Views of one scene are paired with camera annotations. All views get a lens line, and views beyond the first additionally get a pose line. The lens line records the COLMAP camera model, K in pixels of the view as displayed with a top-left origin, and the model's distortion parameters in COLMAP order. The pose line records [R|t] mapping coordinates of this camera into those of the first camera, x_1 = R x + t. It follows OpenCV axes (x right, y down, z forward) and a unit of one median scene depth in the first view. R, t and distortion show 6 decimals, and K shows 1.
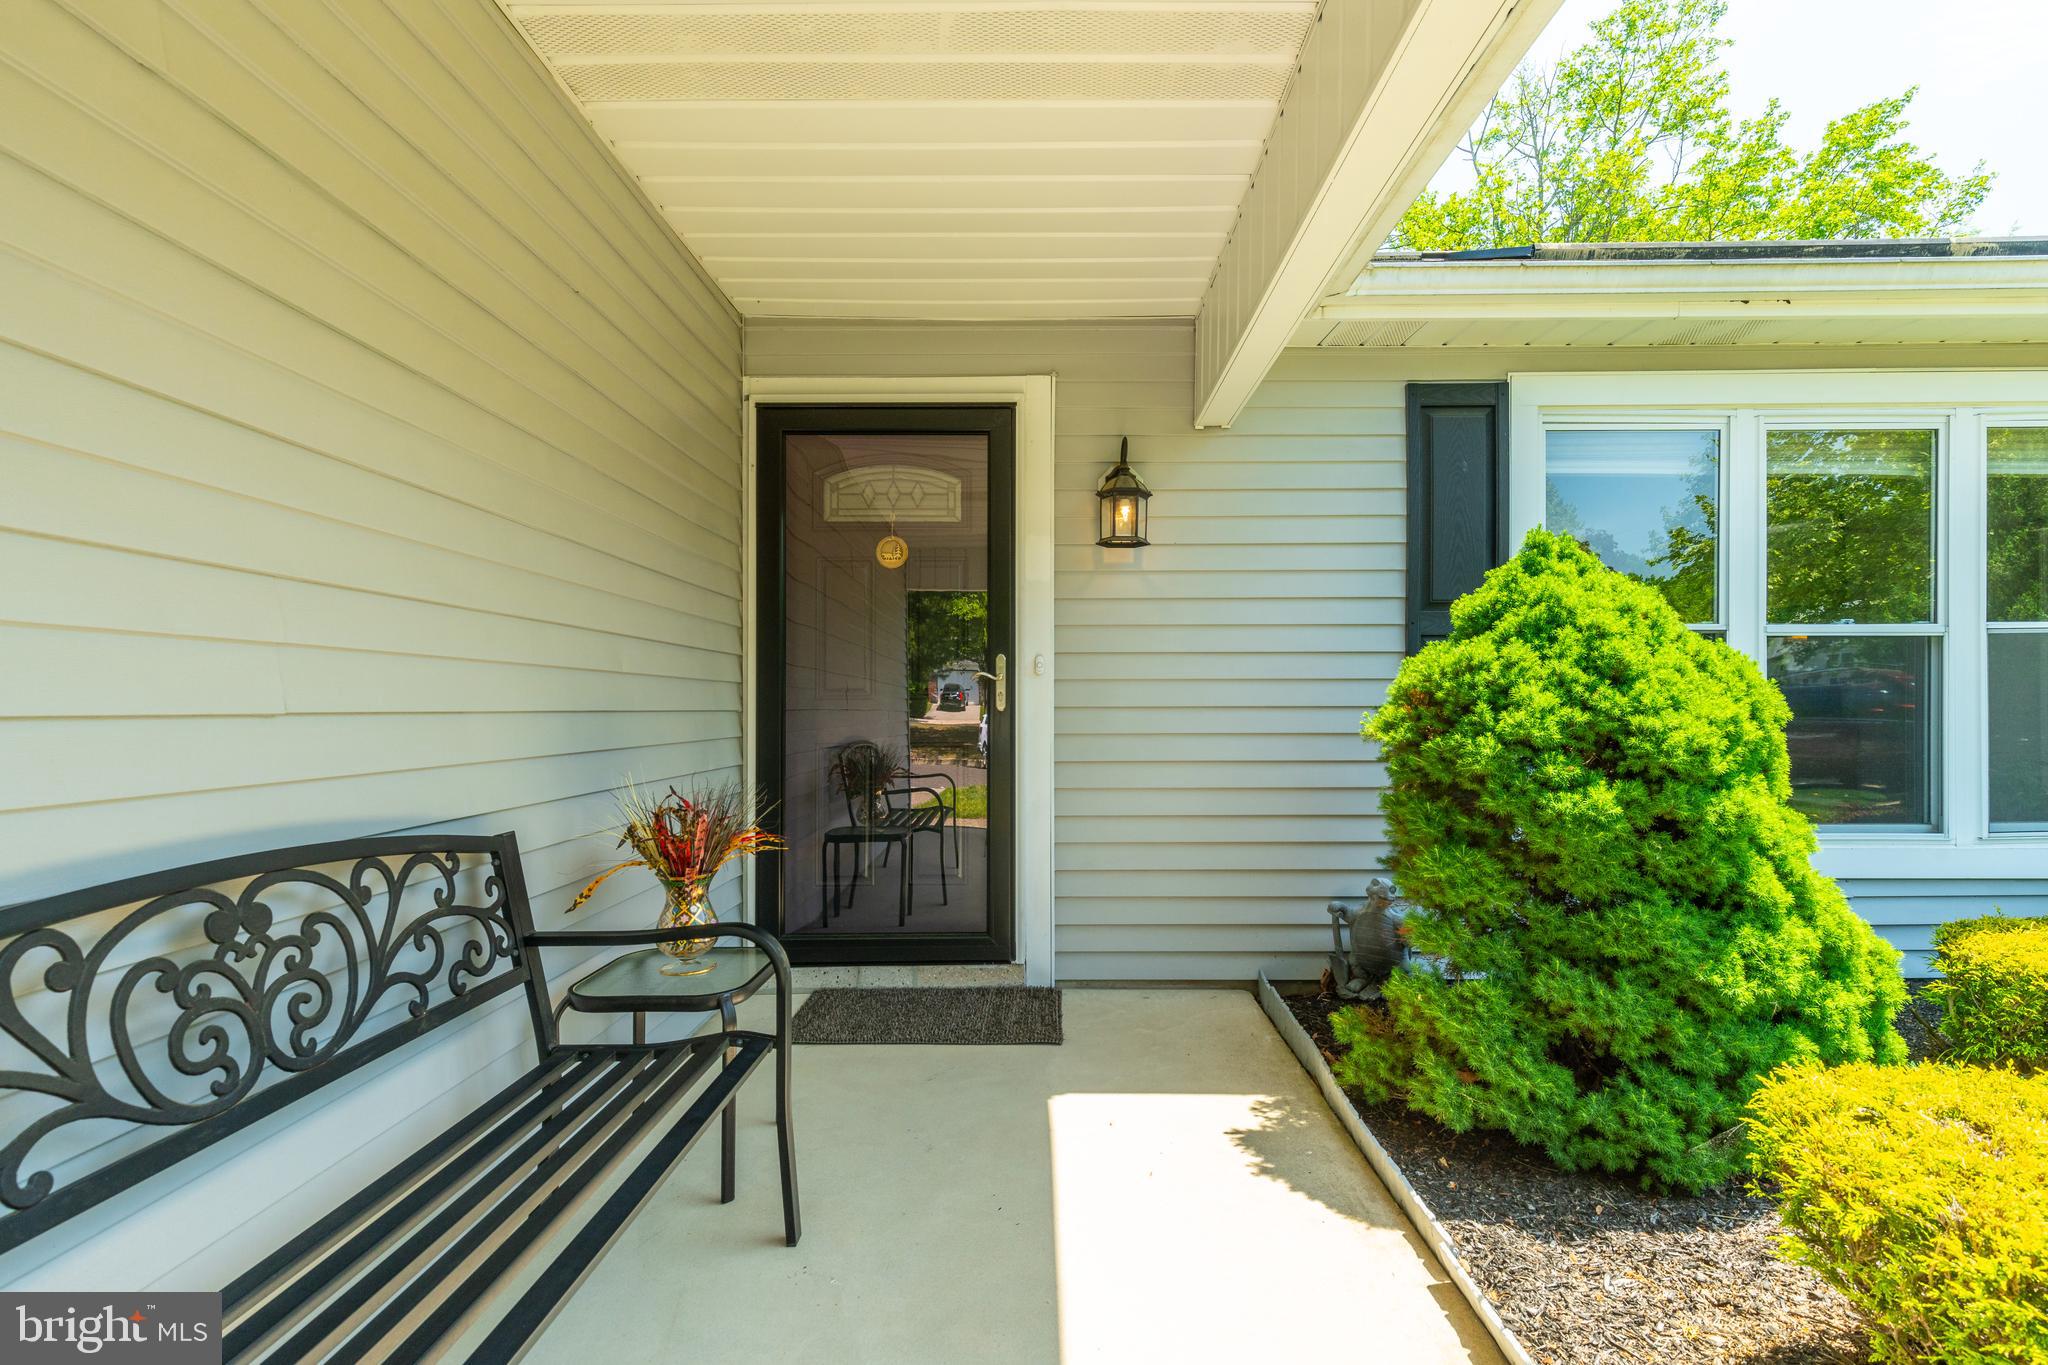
lens RADIAL K [[907.4, 0, 1028.0], [0, 907.4, 684.8], [0, 0, 1]] dist [0.004676, -0.000397]
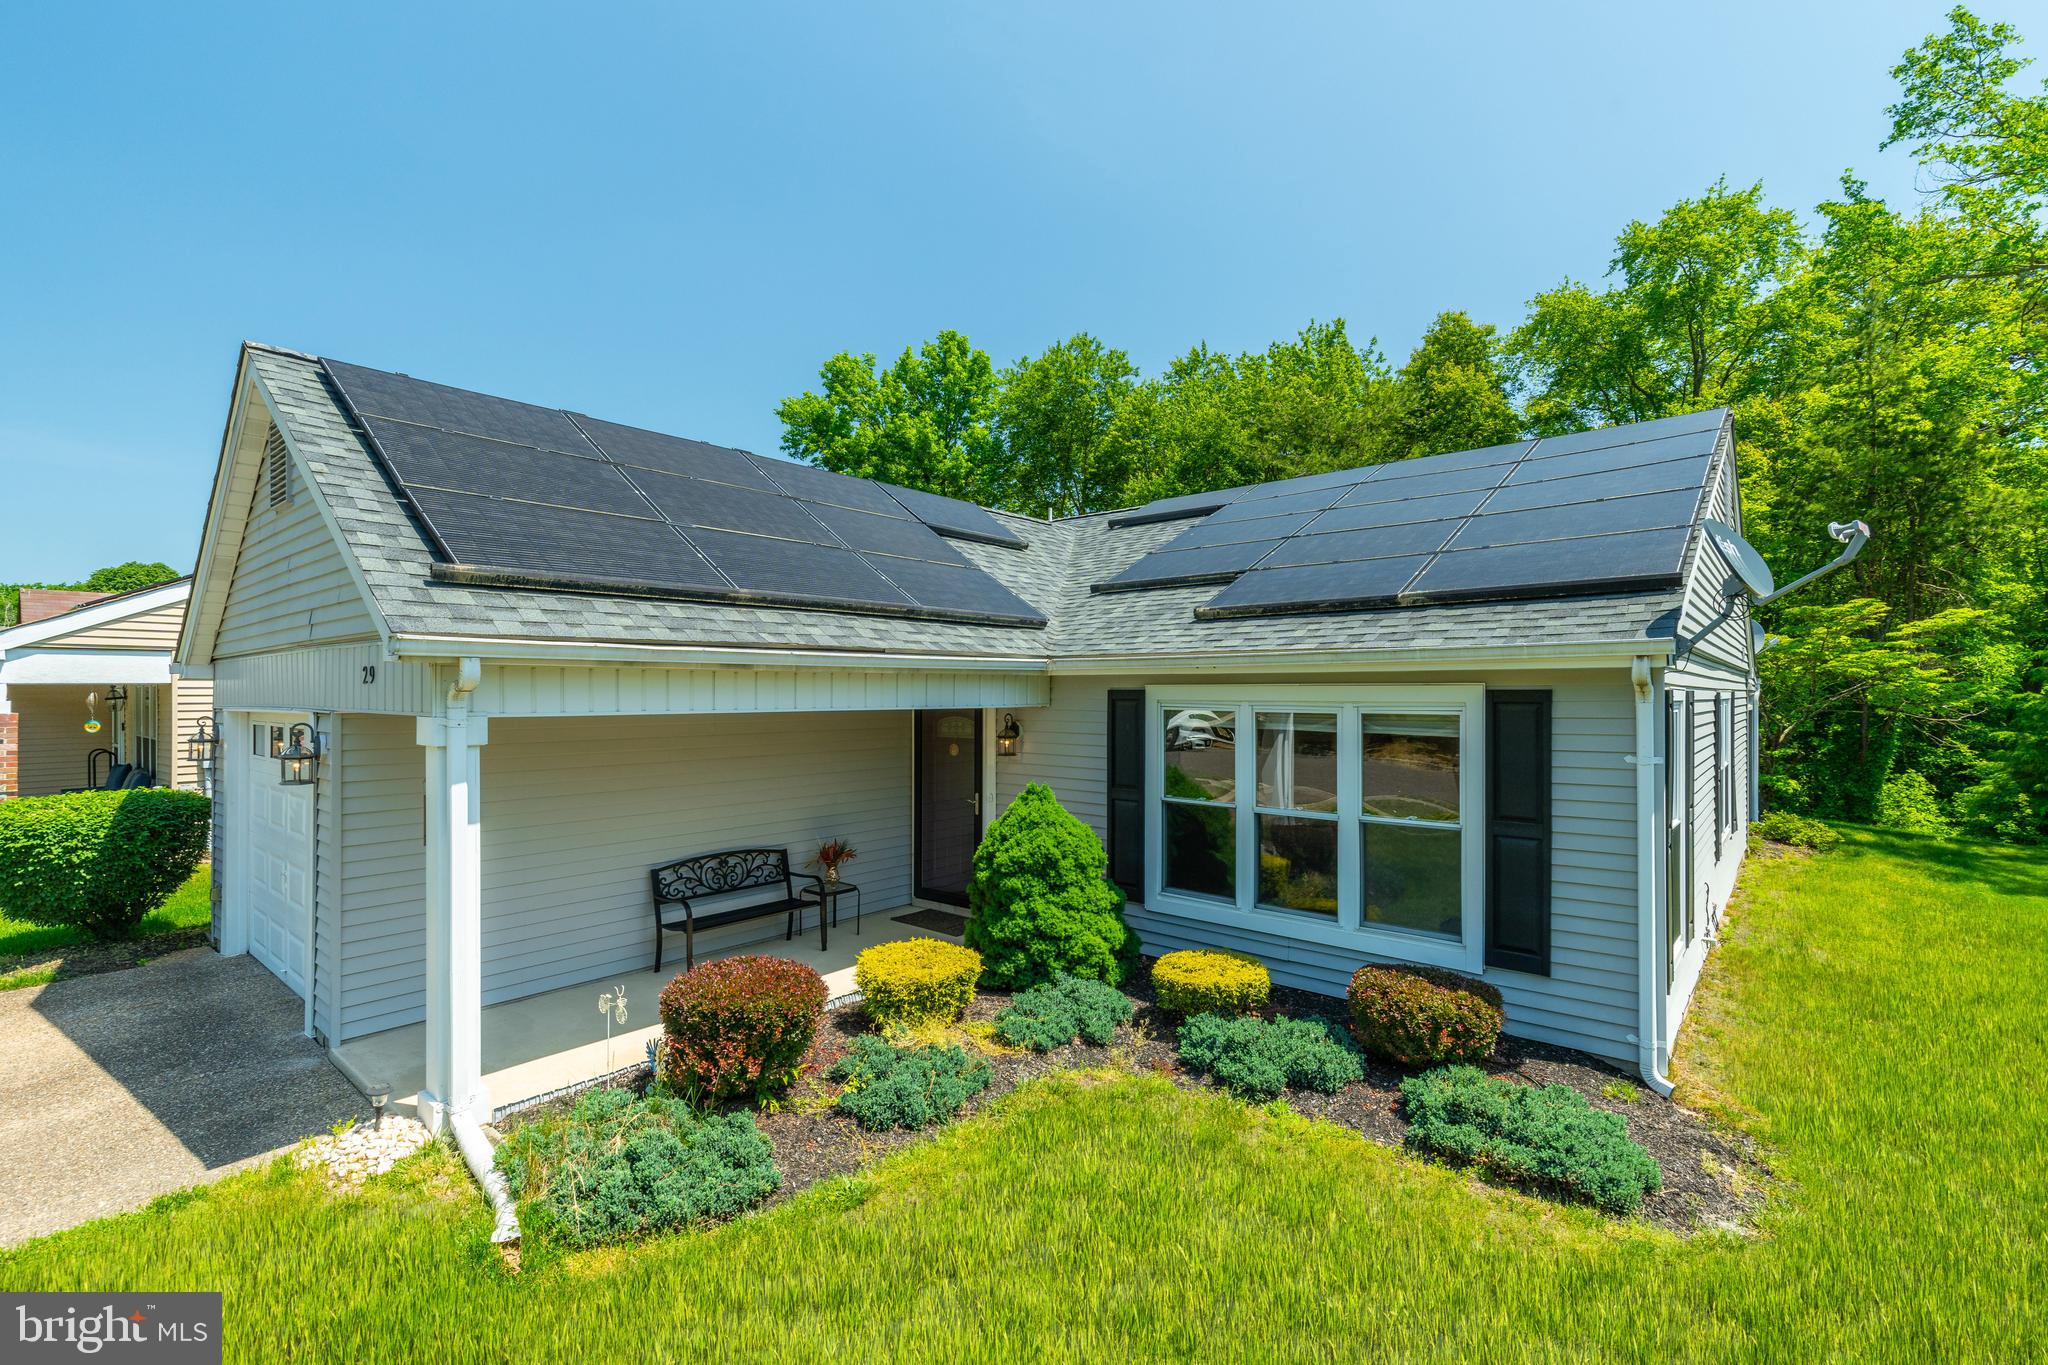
lens RADIAL K [[907.4, 0, 1028.0], [0, 907.4, 684.8], [0, 0, 1]] dist [0.004676, -0.000397]
pose [[0.770292, 0.003327, -0.637682, 3.256511], [0.010377, 0.999789, 0.017751, -0.726032], [0.637606, -0.020291, 0.770095, -1.697087]]
